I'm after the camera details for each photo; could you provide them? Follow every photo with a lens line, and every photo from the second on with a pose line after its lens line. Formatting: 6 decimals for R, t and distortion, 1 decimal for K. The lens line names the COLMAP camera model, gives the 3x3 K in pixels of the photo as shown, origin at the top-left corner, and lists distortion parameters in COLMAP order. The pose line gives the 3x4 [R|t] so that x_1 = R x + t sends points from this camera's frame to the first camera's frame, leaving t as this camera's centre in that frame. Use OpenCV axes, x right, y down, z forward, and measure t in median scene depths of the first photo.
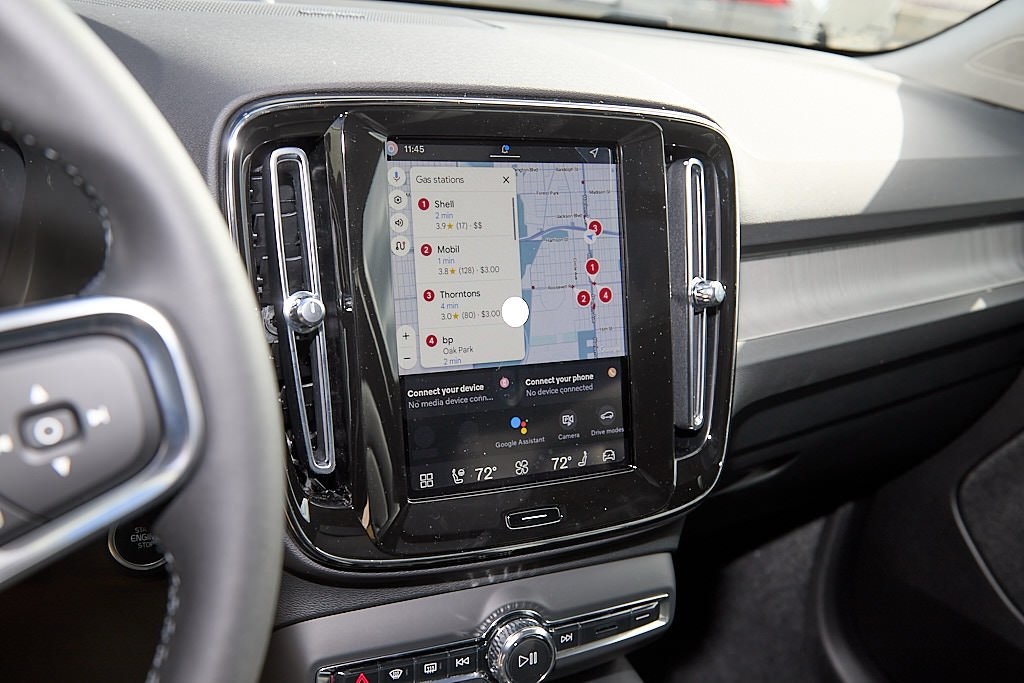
lens RADIAL K [[1048.4, 0, 512.0], [0, 1048.4, 341.5], [0, 0, 1]] dist [-0.021733, 0.007905]
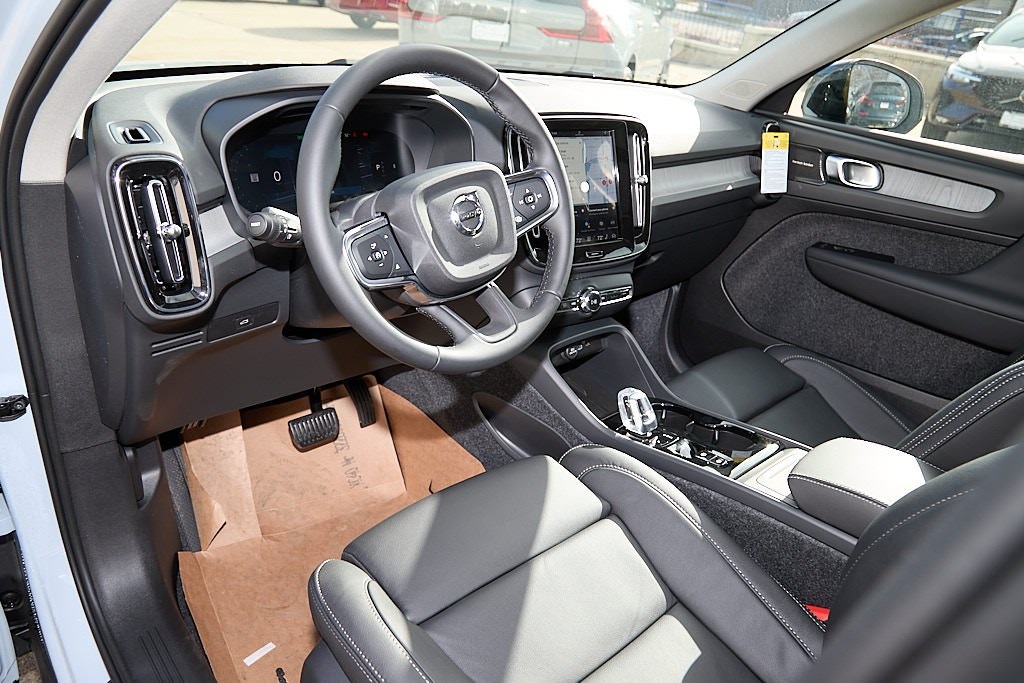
lens RADIAL K [[712.1, 0, 512.0], [0, 712.1, 341.5], [0, 0, 1]] dist [0.000206, 0.000242]
pose [[0.989904, -0.072630, 0.121719, -0.479889], [0.060922, 0.993388, 0.097303, 0.198520], [-0.127982, -0.088905, 0.987784, -1.033873]]
